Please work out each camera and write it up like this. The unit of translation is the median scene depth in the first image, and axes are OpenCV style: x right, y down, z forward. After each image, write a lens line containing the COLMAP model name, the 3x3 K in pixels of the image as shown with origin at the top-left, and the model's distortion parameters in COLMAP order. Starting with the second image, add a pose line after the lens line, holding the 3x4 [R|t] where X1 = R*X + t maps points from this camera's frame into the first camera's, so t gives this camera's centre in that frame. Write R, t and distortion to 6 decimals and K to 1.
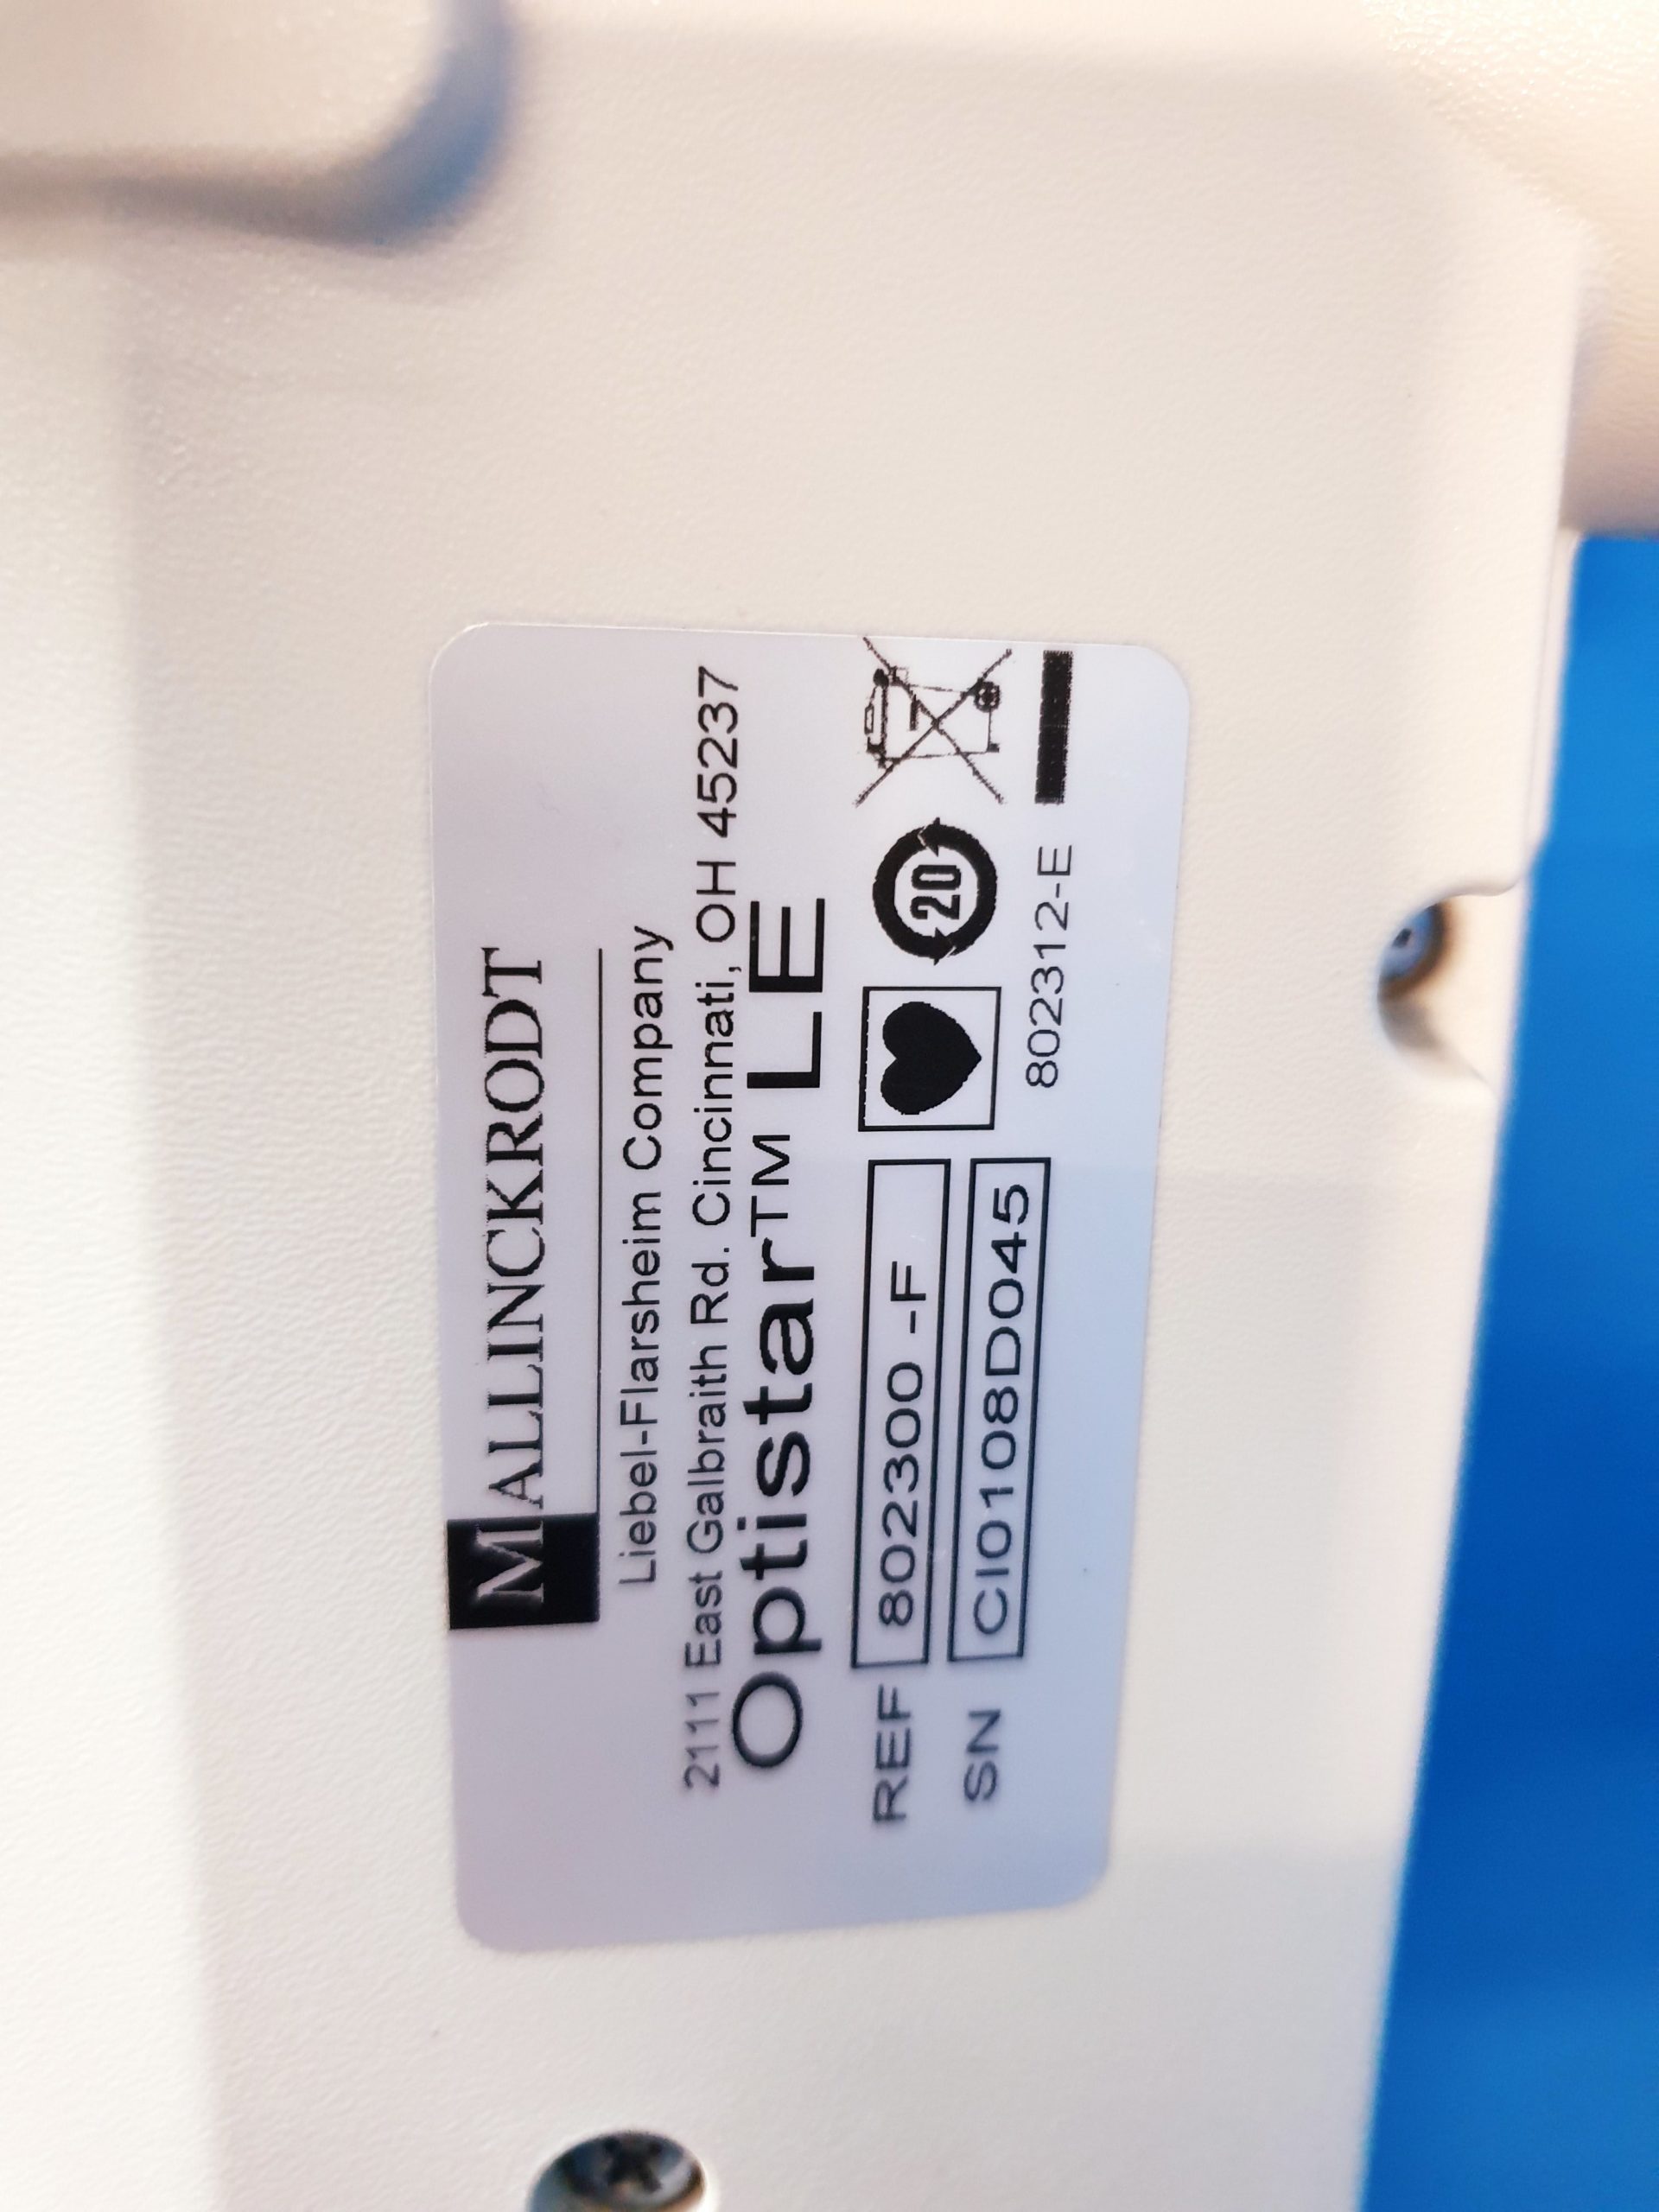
lens RADIAL K [[1727.1, 0, 840.8], [0, 1727.1, 1114.8], [0, 0, 1]] dist [0.009370, -0.009606]
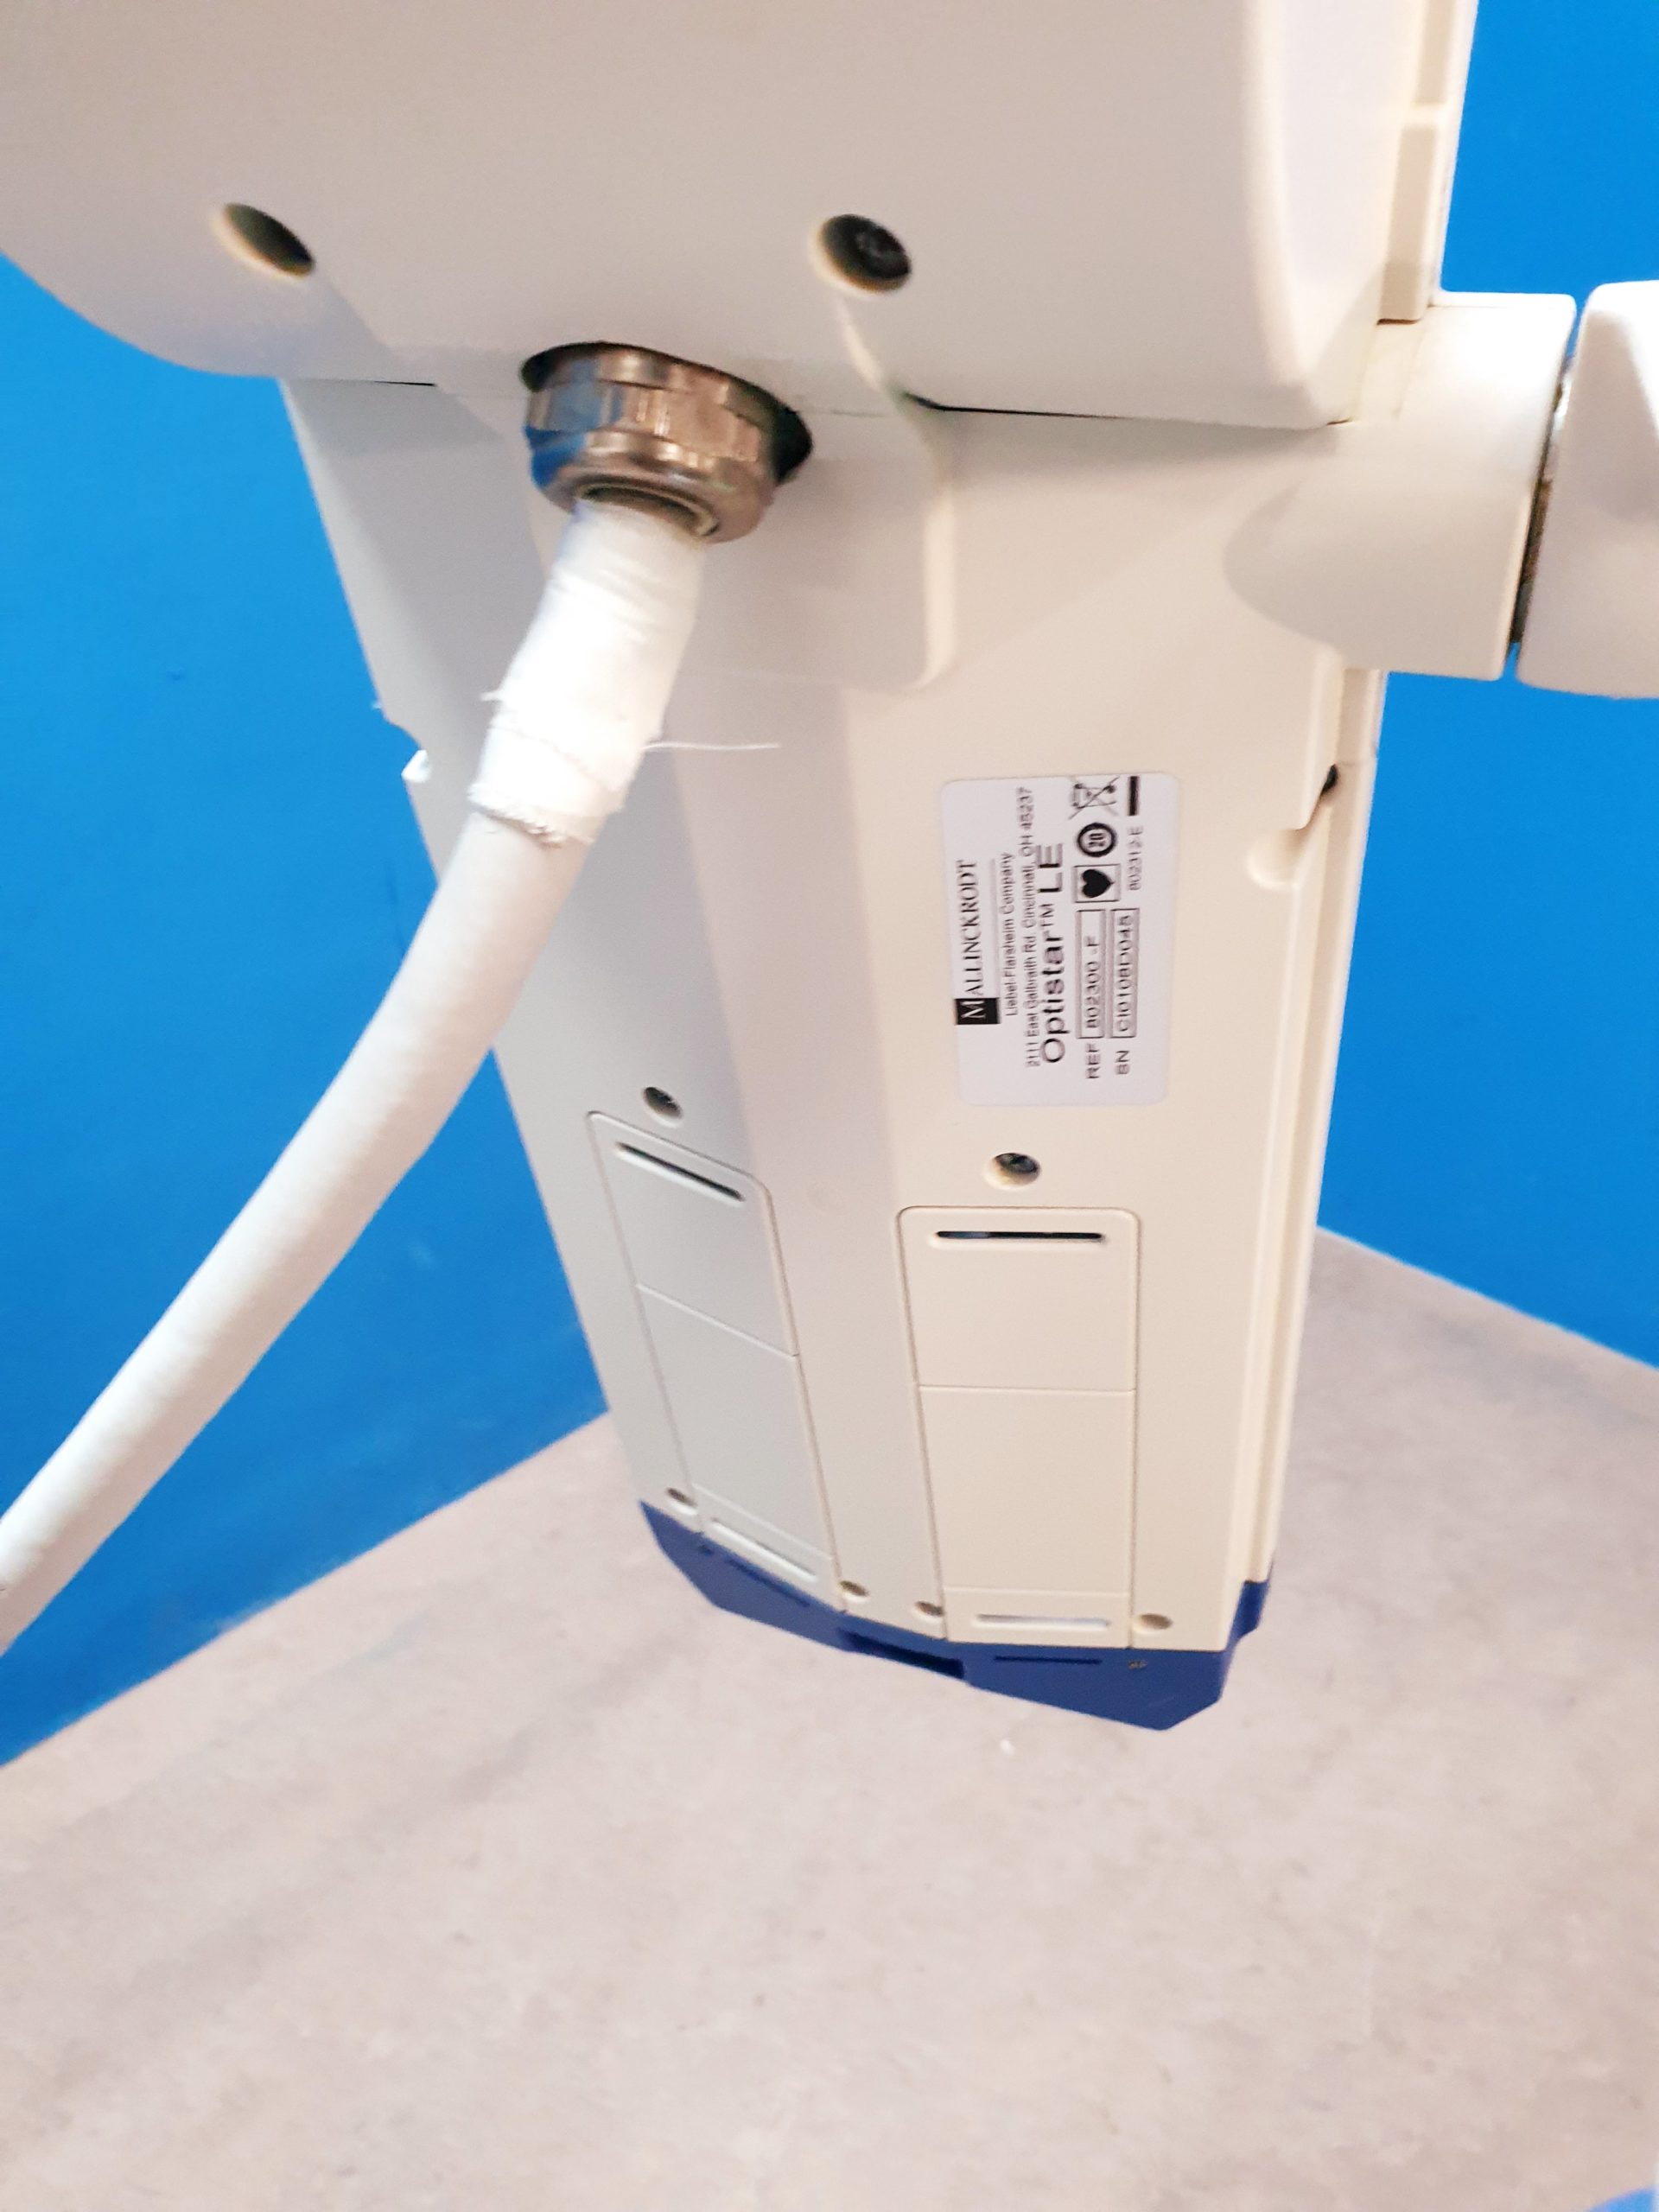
lens RADIAL K [[1727.1, 0, 821.6], [0, 1727.1, 1098.2], [0, 0, 1]] dist [0.009370, -0.009606]
pose [[0.952513, 0.092719, -0.290039, 0.528015], [0.079091, 0.844487, 0.529704, -1.421188], [0.294048, -0.527489, 0.797051, -1.892123]]
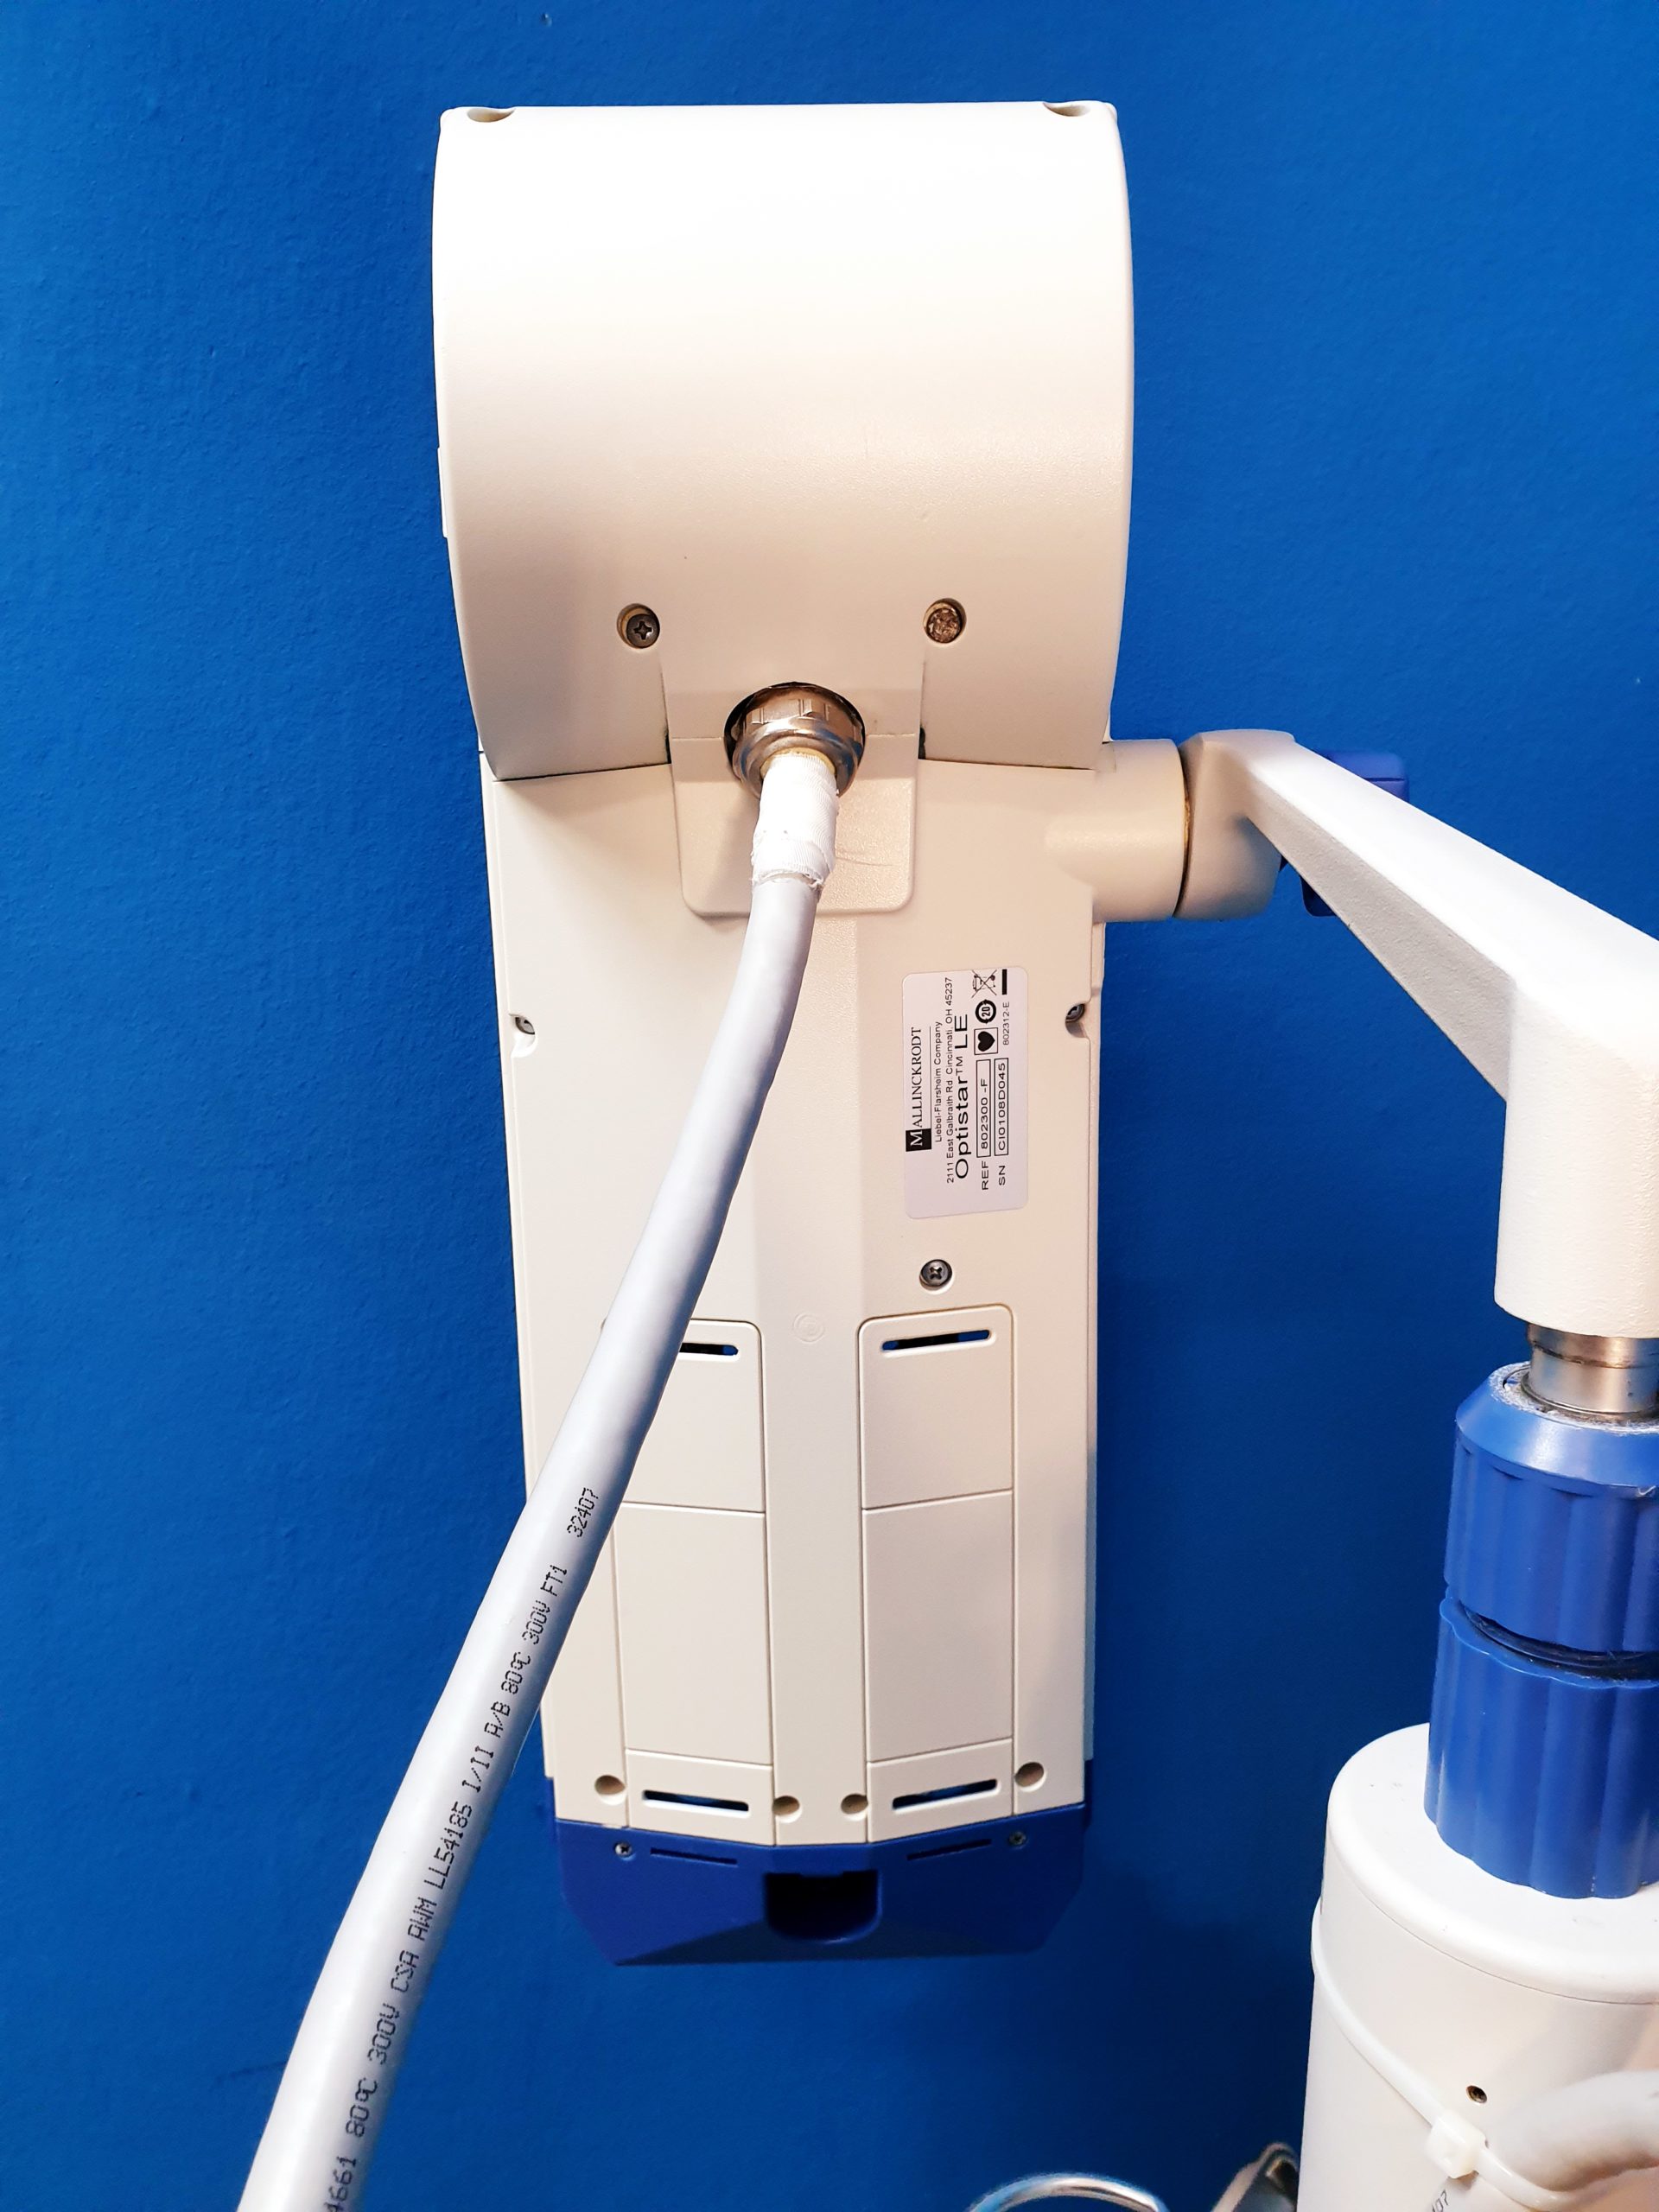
lens RADIAL K [[1727.1, 0, 835.3], [0, 1727.1, 1111.3], [0, 0, 1]] dist [0.009370, -0.009606]
pose [[0.994691, -0.070239, 0.075215, -0.862764], [0.069169, 0.997465, 0.016739, 0.065560], [-0.076200, -0.011448, 0.997027, -4.497587]]
